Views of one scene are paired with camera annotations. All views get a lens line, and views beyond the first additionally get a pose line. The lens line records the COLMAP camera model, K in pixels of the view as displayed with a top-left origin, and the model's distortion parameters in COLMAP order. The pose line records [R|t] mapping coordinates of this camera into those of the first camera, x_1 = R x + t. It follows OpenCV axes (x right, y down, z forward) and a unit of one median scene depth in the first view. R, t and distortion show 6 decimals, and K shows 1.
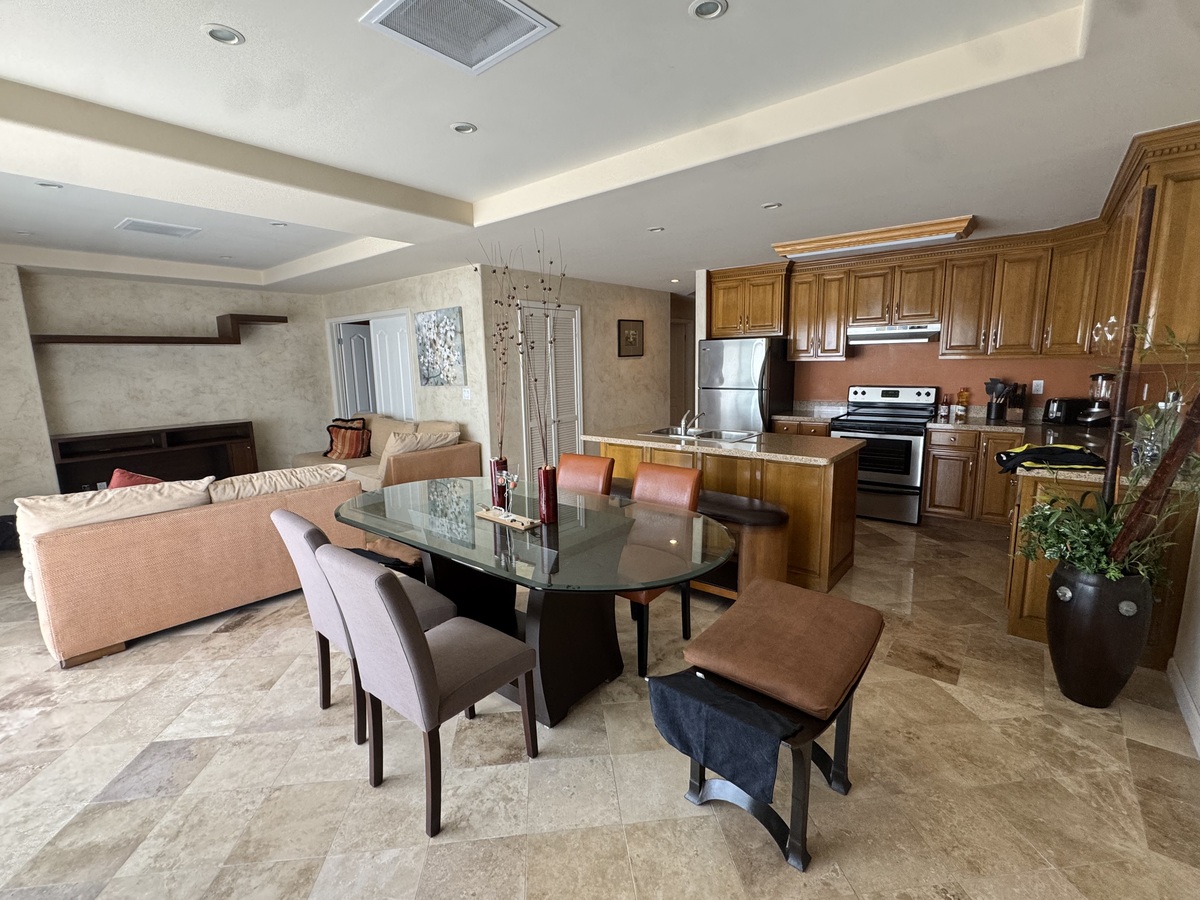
lens RADIAL K [[531.1, 0, 600.0], [0, 531.1, 450.0], [0, 0, 1]] dist [-0.000455, -0.000236]
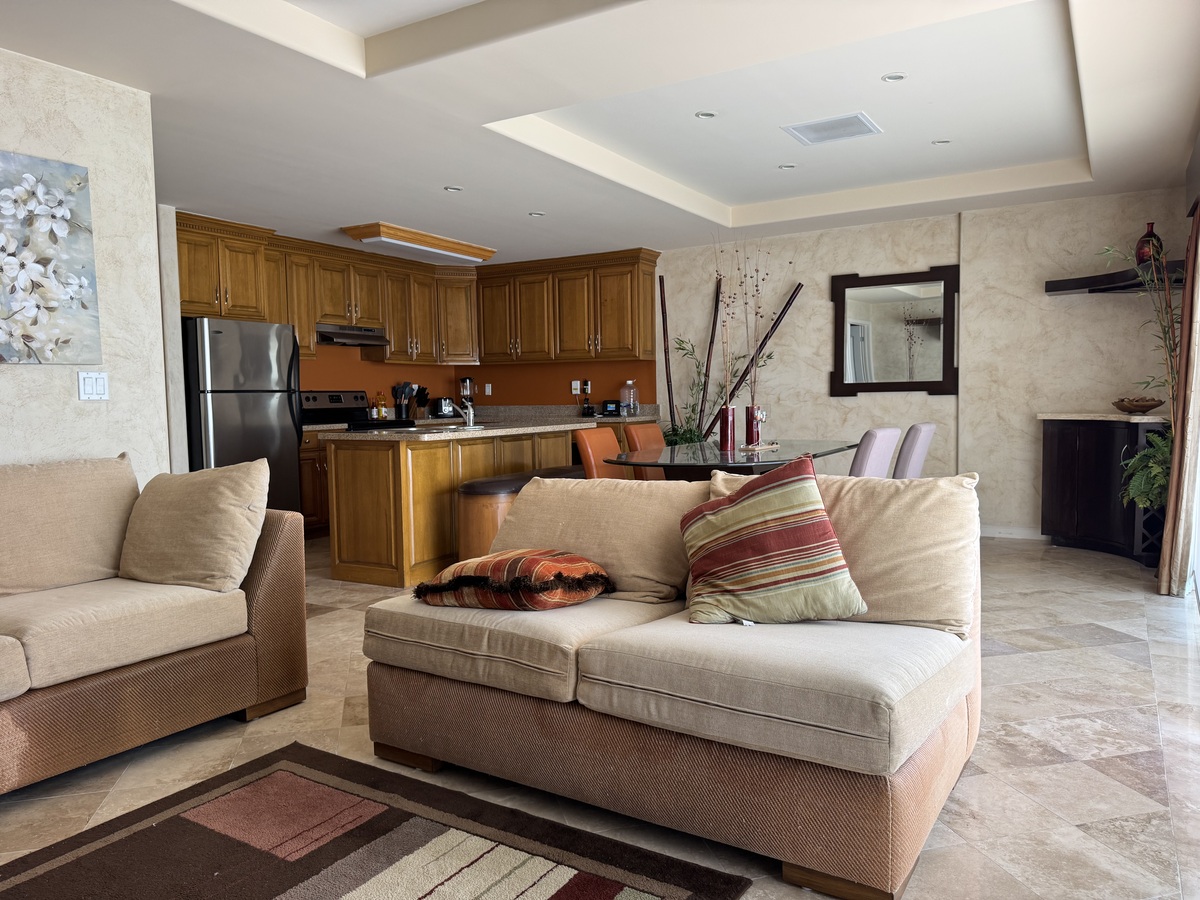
lens RADIAL K [[853.6, 0, 600.0], [0, 853.6, 450.0], [0, 0, 1]] dist [0.040117, -0.040258]
pose [[-0.143976, -0.040653, 0.988746, -0.967636], [0.180572, 0.981301, 0.066641, -0.034417], [-0.972967, 0.188135, -0.133943, 0.749151]]
